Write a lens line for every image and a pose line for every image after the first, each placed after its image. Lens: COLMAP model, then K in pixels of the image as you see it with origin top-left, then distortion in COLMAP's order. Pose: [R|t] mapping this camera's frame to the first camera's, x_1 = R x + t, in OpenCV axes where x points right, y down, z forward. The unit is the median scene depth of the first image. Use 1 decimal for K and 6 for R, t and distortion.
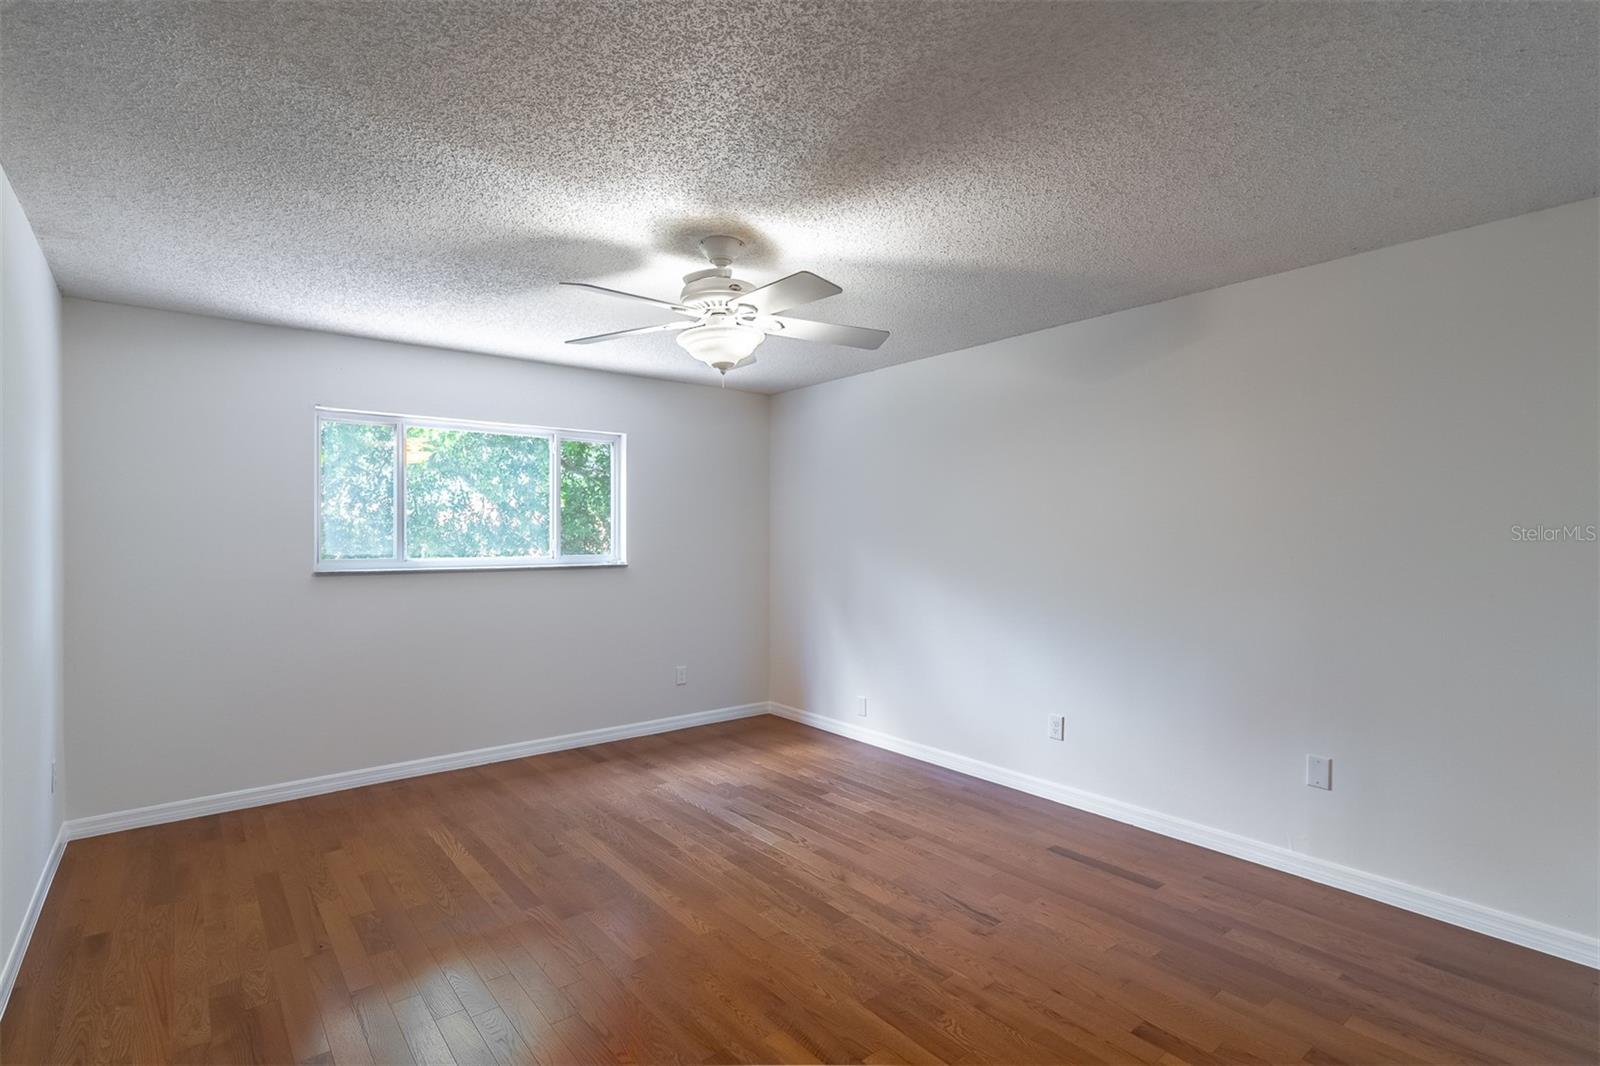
lens RADIAL K [[766.1, 0, 795.2], [0, 766.1, 535.9], [0, 0, 1]] dist [0.003451, -0.000197]
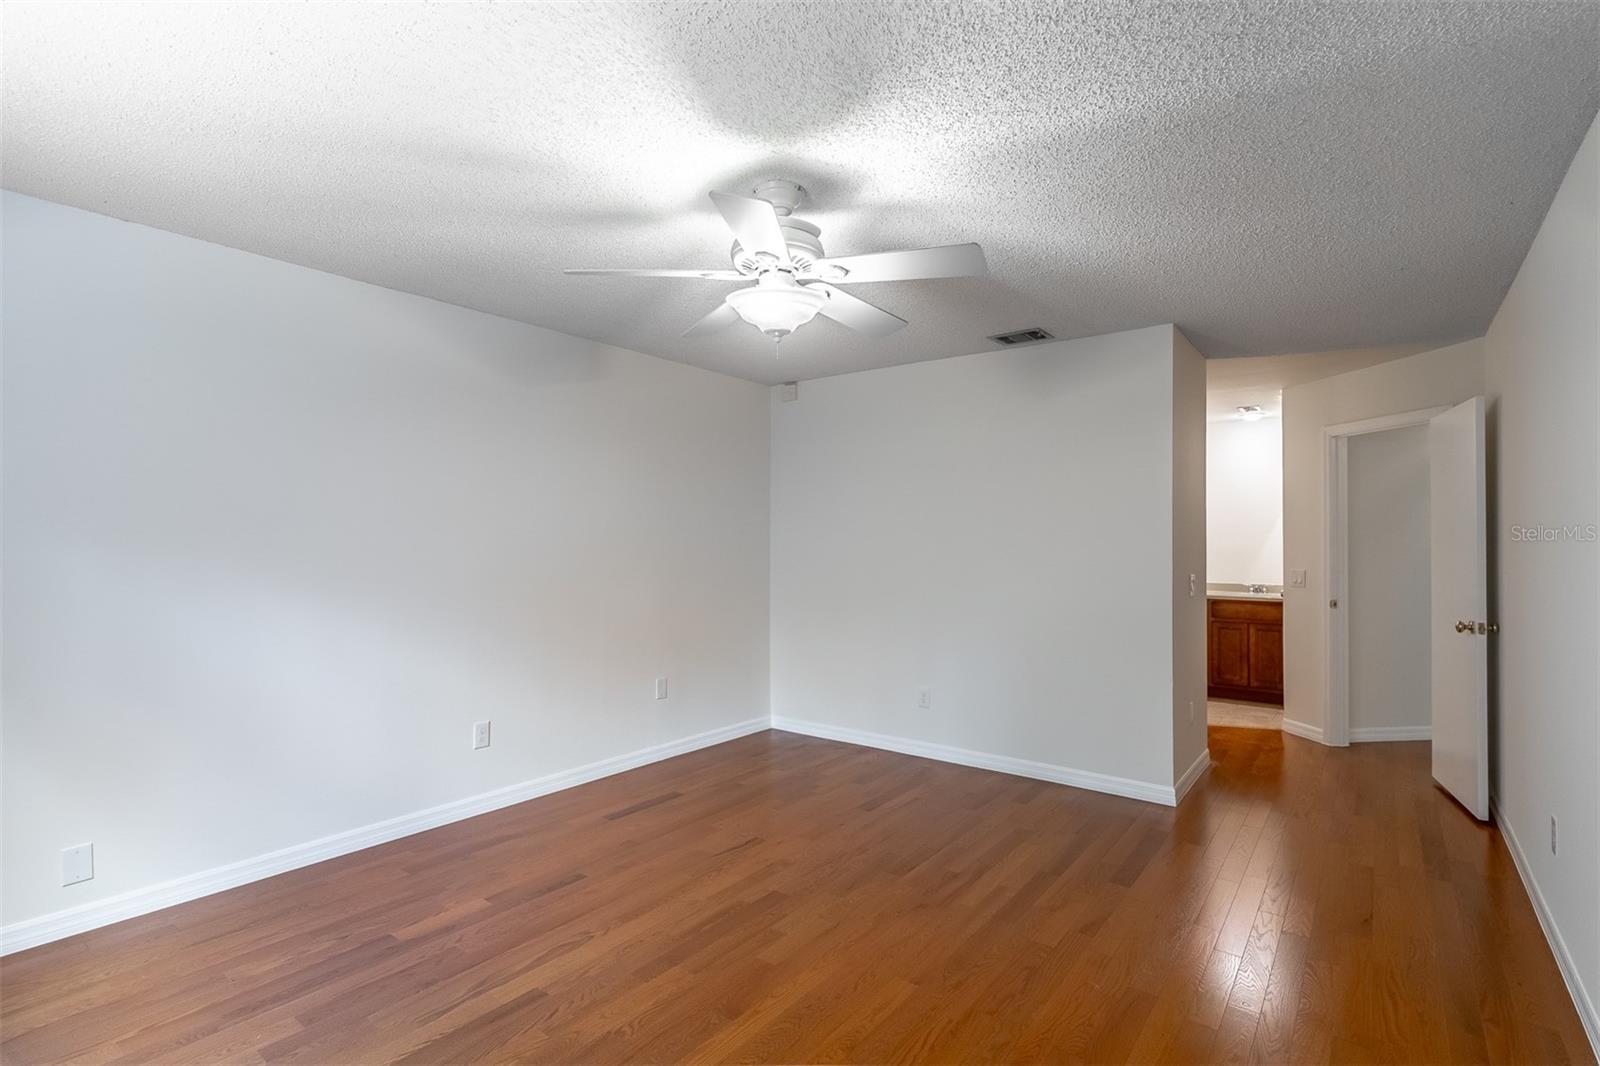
lens RADIAL K [[766.1, 0, 795.2], [0, 766.1, 535.9], [0, 0, 1]] dist [0.003451, -0.000197]
pose [[-0.239662, 0.006141, 0.970837, -0.805071], [-0.003216, 0.999969, -0.007119, 0.011271], [-0.970851, -0.004828, -0.239635, 1.021205]]
